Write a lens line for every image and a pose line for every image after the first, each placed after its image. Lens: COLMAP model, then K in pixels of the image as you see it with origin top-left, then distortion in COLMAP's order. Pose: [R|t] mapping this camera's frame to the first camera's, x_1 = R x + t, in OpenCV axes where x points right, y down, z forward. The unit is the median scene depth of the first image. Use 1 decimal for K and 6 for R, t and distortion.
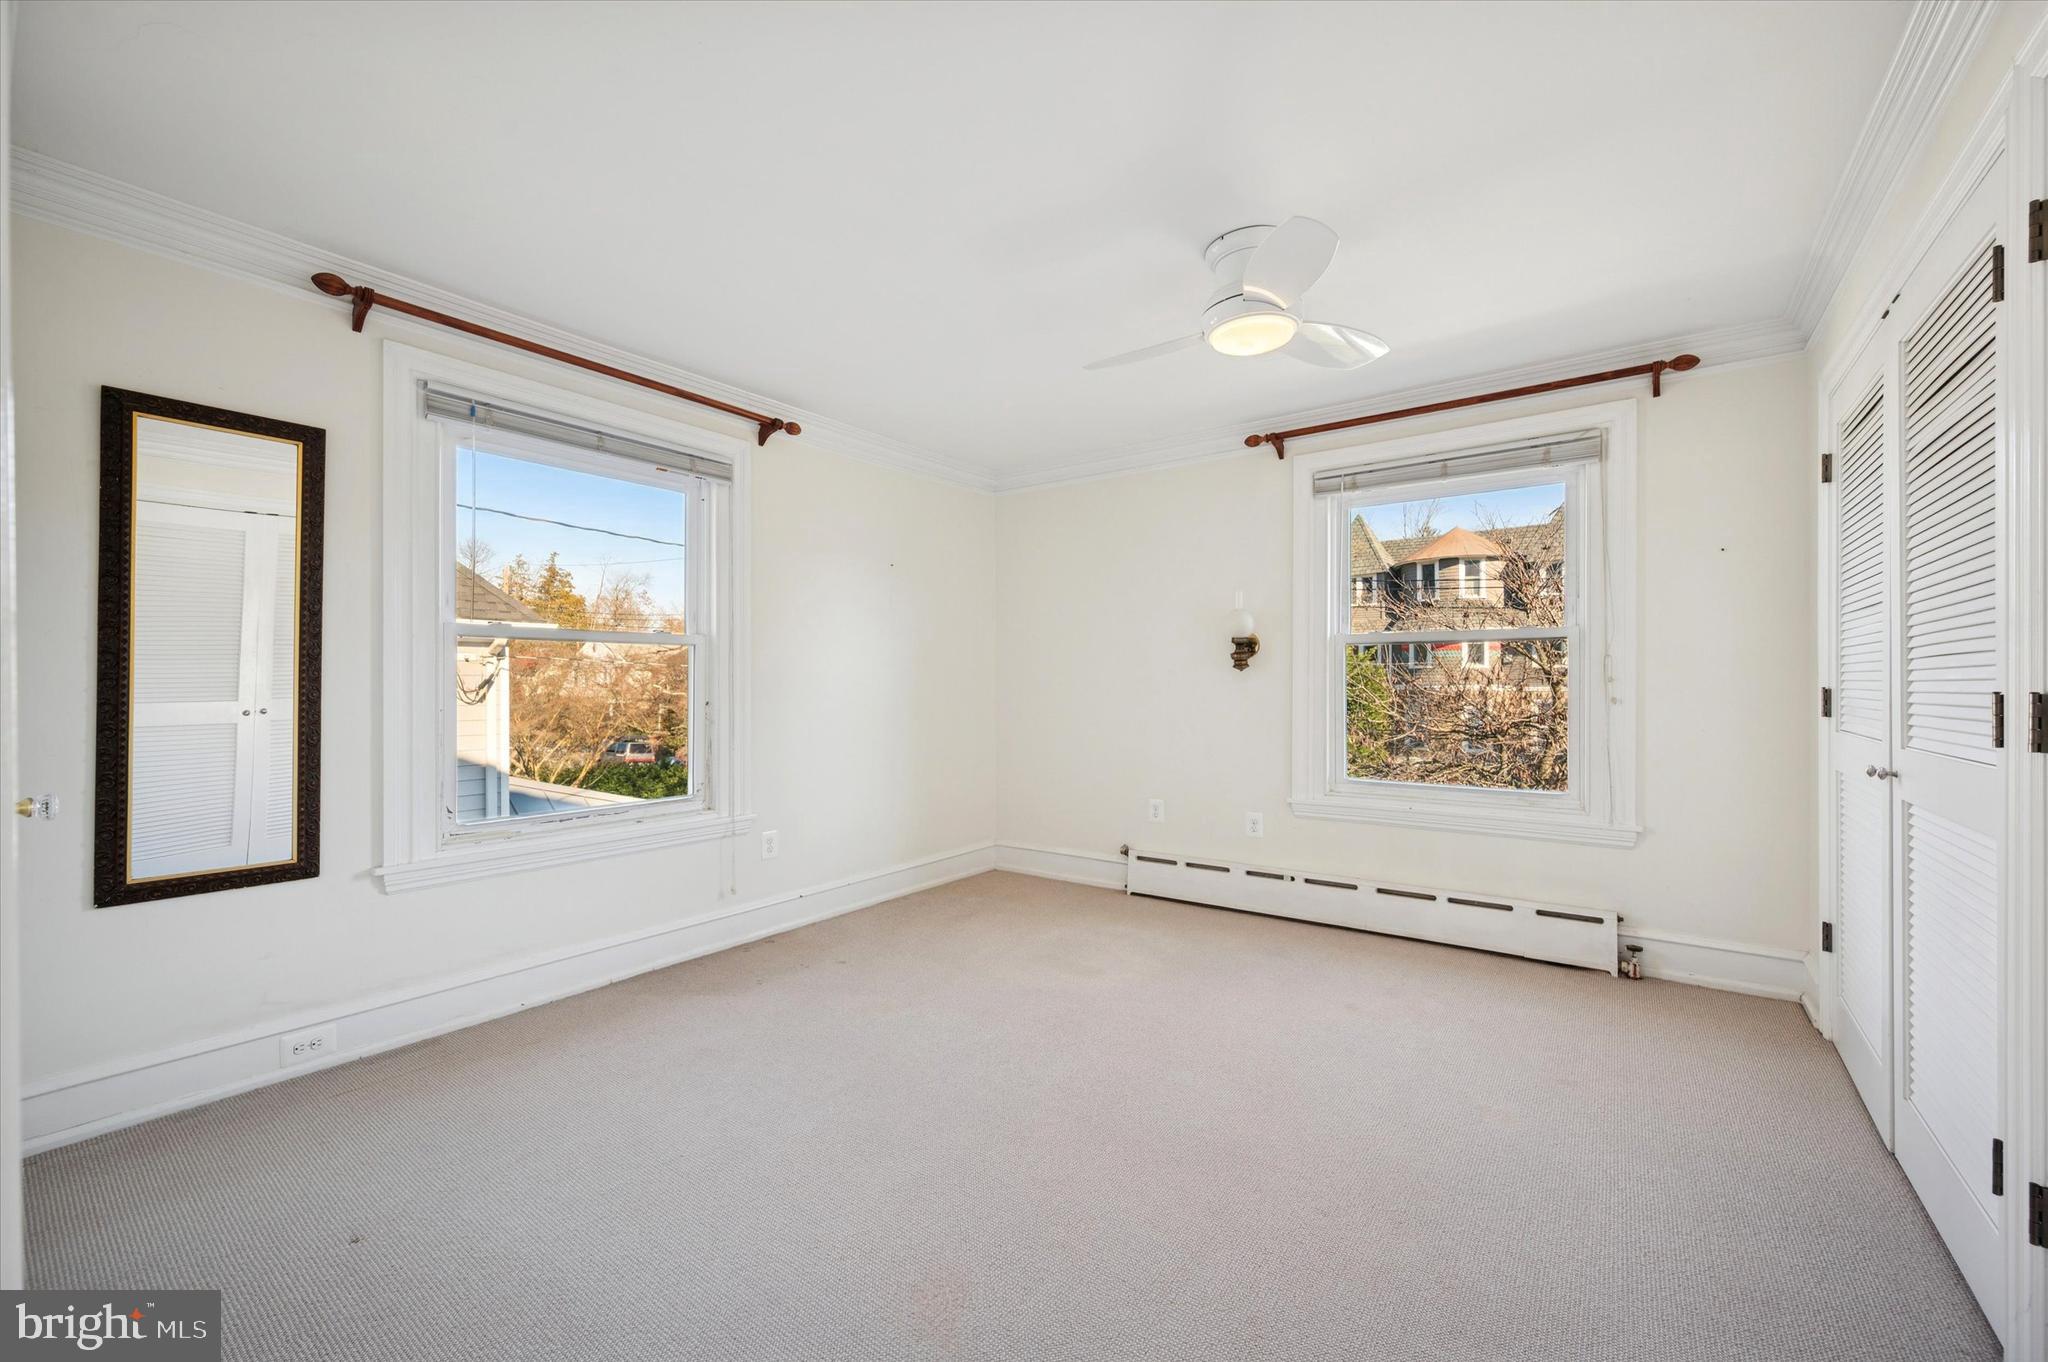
lens RADIAL K [[802.9, 0, 1027.0], [0, 802.9, 683.9], [0, 0, 1]] dist [0.001039, 0.000032]
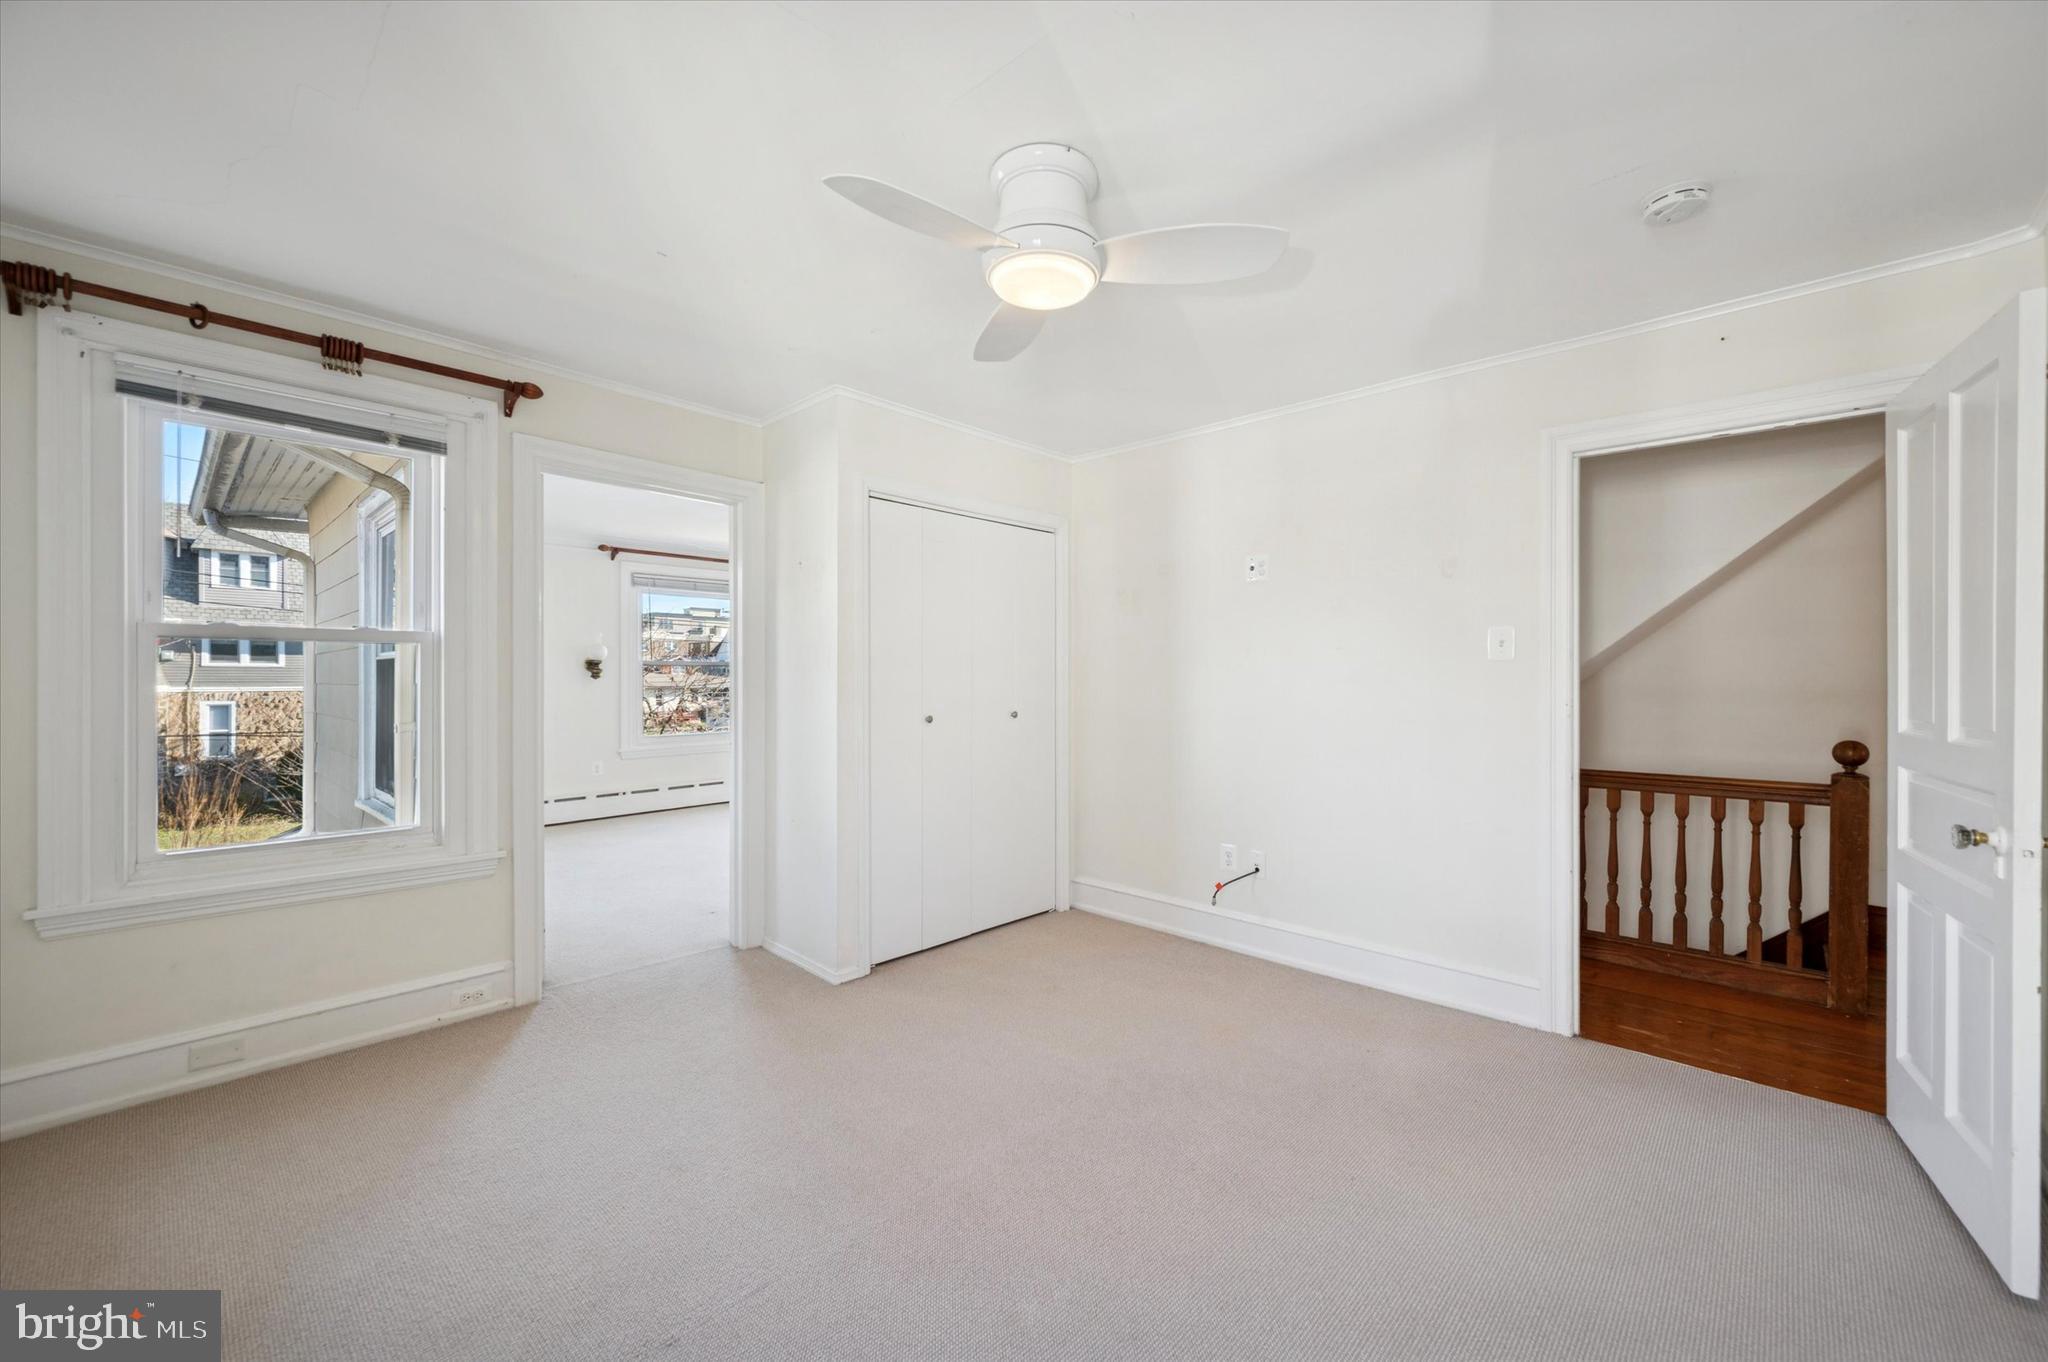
lens RADIAL K [[802.9, 0, 1025.5], [0, 802.9, 683.5], [0, 0, 1]] dist [0.001039, 0.000032]
pose [[0.107979, 0.000248, 0.994153, -1.399350], [-0.002363, 0.999997, 0.000007, -0.009870], [-0.994150, -0.002350, 0.107979, -0.107182]]
